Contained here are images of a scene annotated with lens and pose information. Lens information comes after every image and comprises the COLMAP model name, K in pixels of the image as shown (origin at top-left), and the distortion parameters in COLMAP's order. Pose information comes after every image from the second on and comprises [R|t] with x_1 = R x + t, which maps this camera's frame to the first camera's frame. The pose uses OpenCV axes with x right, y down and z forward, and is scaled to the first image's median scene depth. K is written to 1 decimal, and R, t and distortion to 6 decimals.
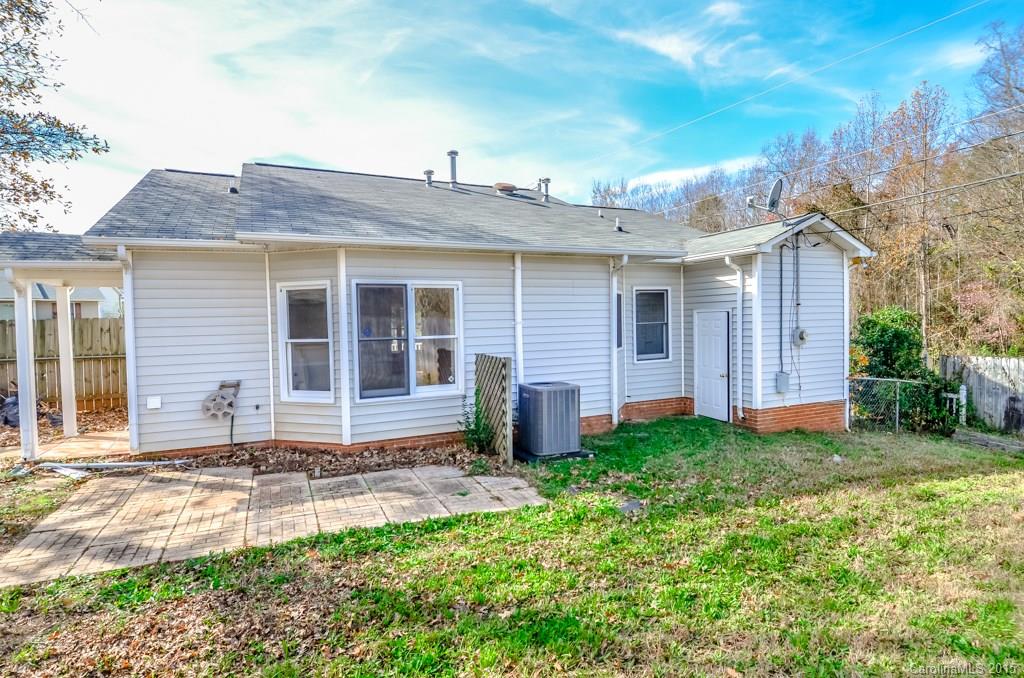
lens RADIAL K [[544.0, 0, 512.0], [0, 544.0, 339.0], [0, 0, 1]] dist [0.042761, -0.043317]
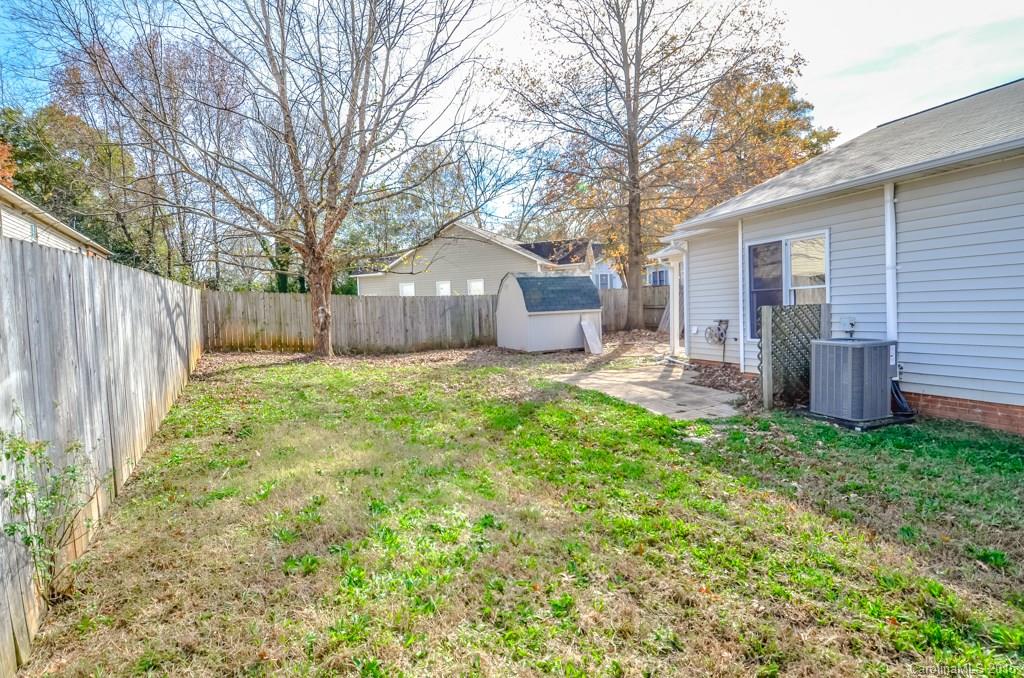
lens RADIAL K [[544.0, 0, 512.0], [0, 544.0, 339.0], [0, 0, 1]] dist [0.042761, -0.043317]
pose [[-0.057457, 0.083382, -0.994860, 1.003849], [0.008912, 0.996509, 0.083005, 0.002149], [0.998308, -0.004097, -0.057999, 0.525750]]
